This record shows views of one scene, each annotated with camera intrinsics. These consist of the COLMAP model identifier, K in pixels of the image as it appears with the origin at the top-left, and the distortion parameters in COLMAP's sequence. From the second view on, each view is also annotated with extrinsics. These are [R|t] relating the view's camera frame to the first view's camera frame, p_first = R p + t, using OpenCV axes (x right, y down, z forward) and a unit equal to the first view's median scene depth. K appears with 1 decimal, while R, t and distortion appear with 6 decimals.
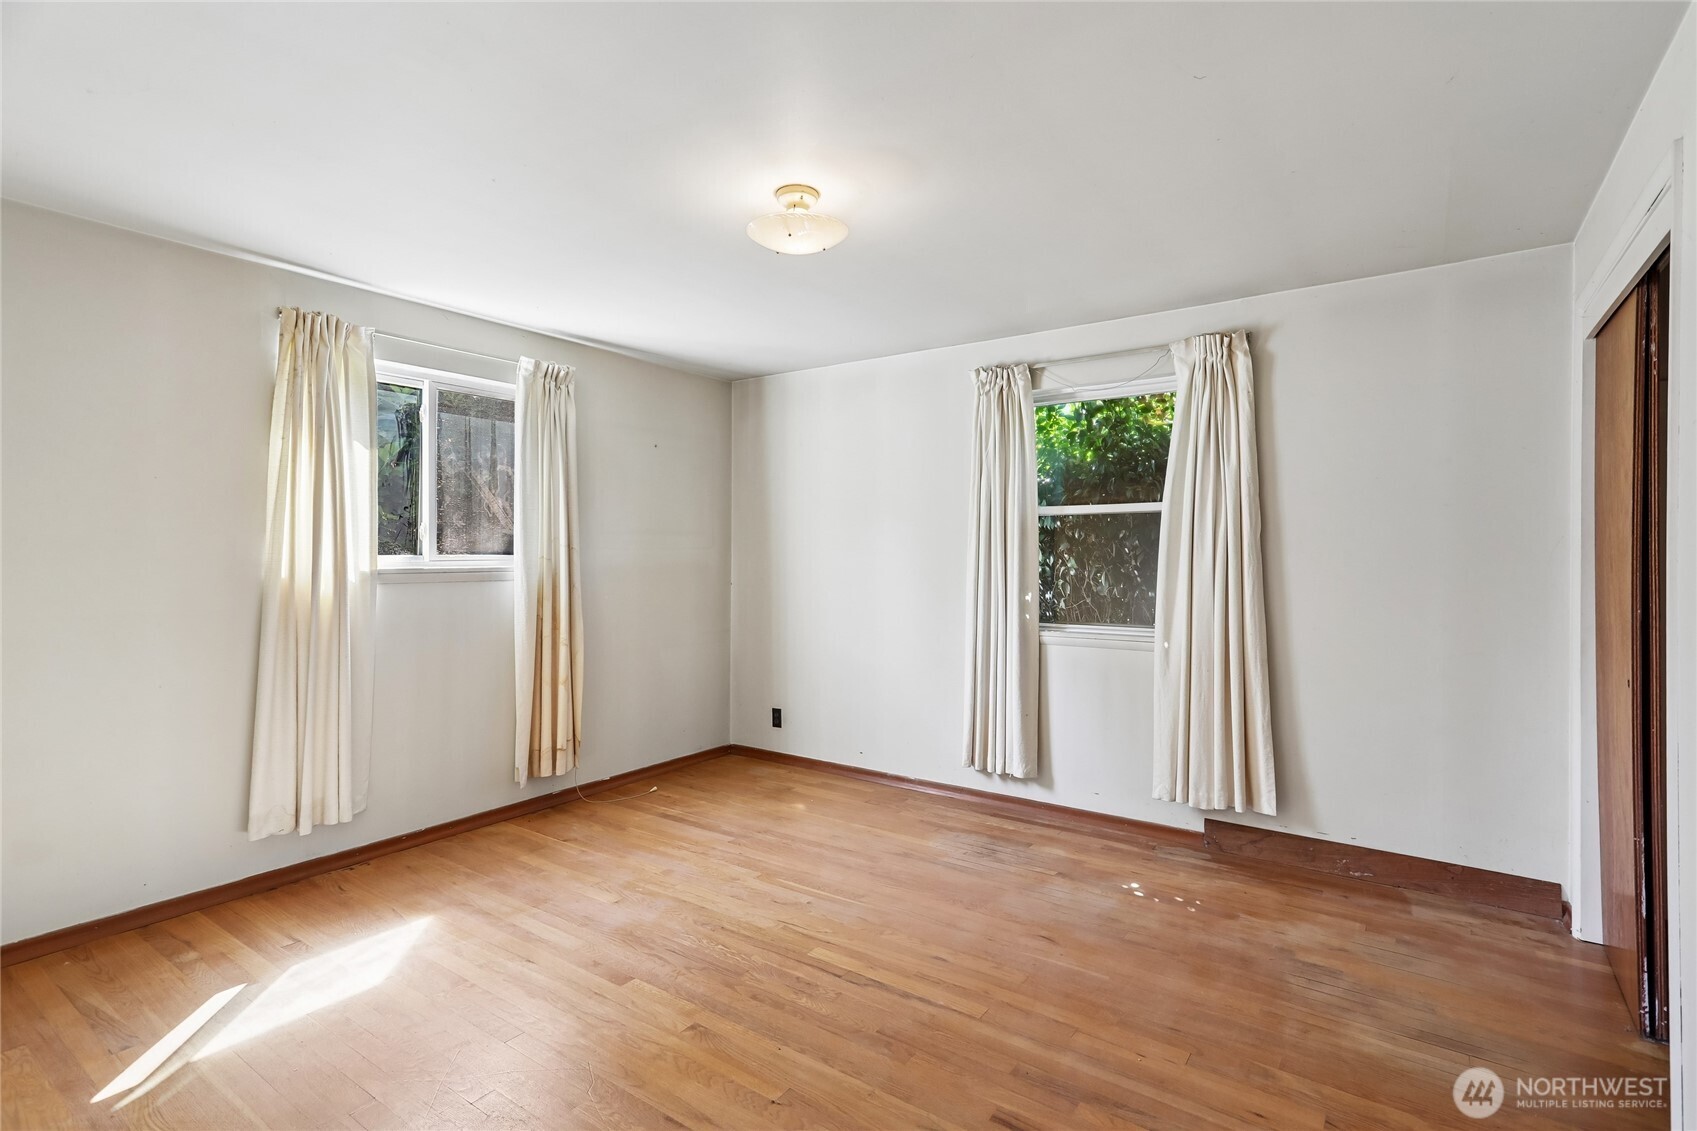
lens RADIAL K [[812.7, 0, 848.1], [0, 812.7, 554.7], [0, 0, 1]] dist [0.009425, 0.001784]
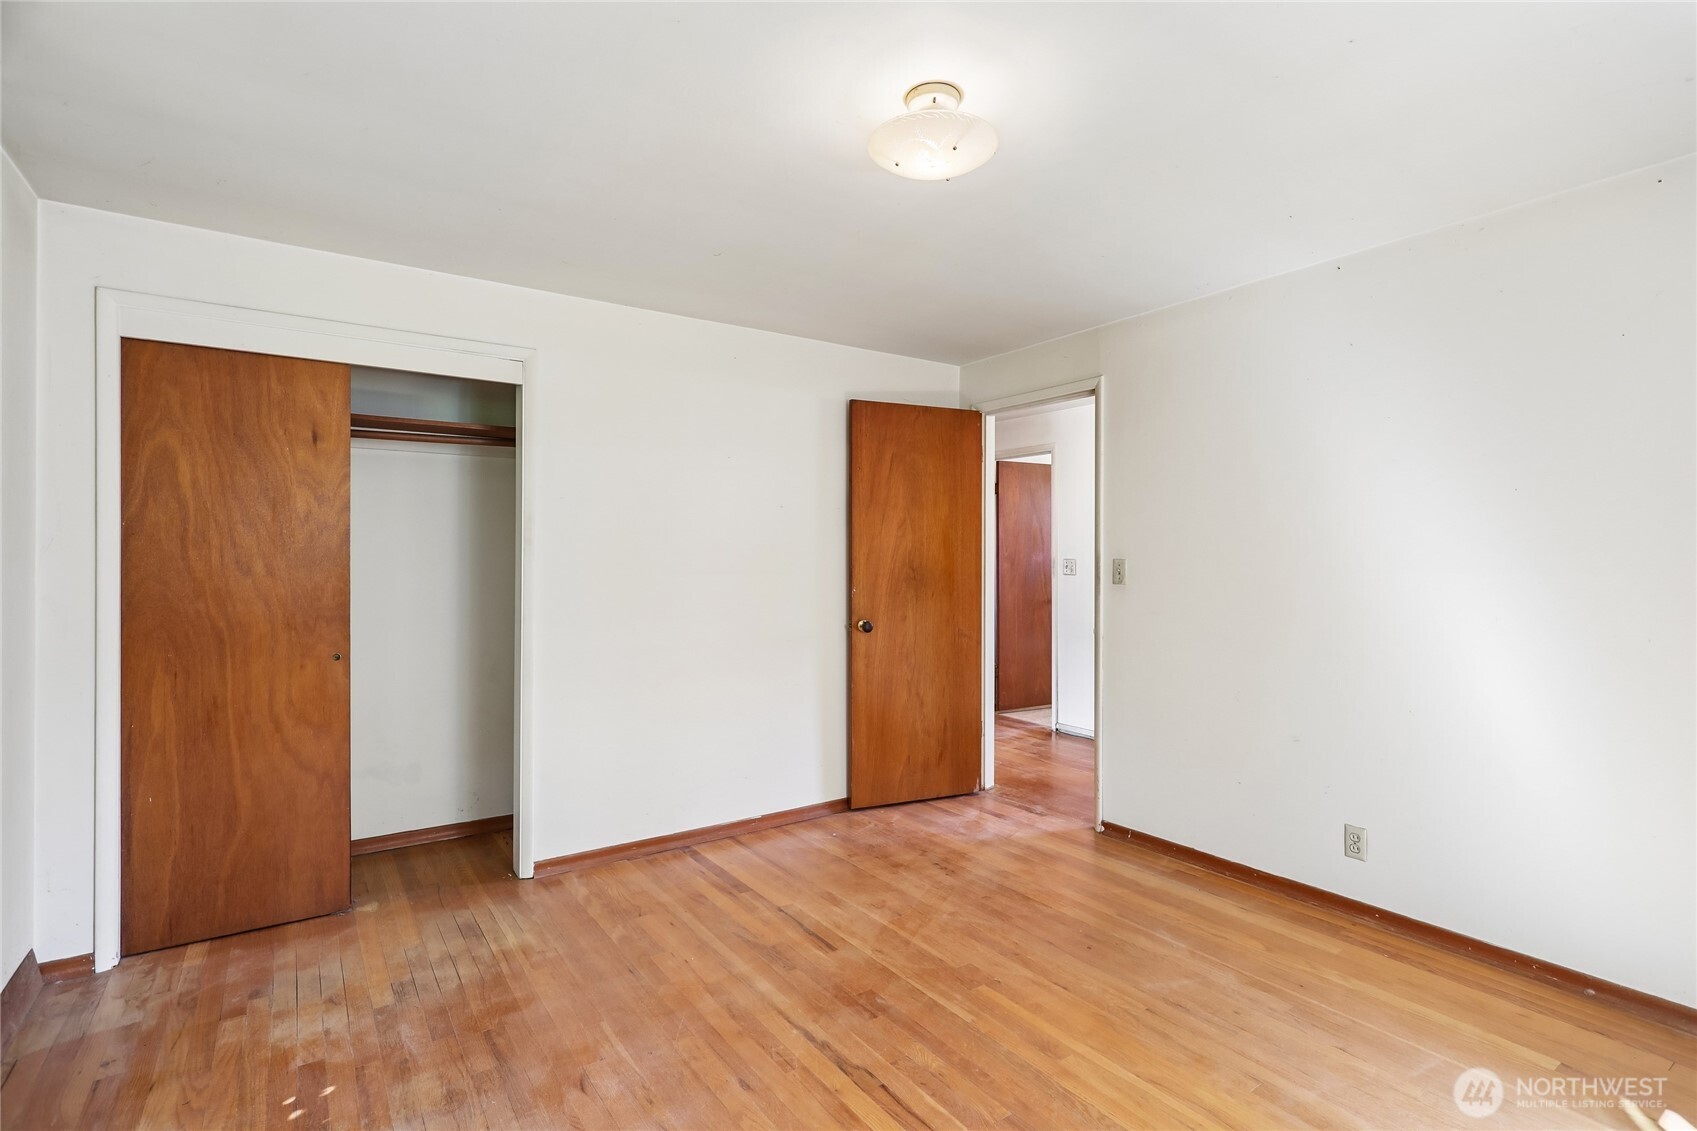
lens RADIAL K [[812.7, 0, 848.6], [0, 812.7, 559.1], [0, 0, 1]] dist [0.009425, 0.001784]
pose [[-0.938991, -0.001815, 0.343938, -0.269503], [0.000207, 0.999983, 0.005842, -0.008172], [-0.343943, 0.005557, -0.938974, 1.860683]]
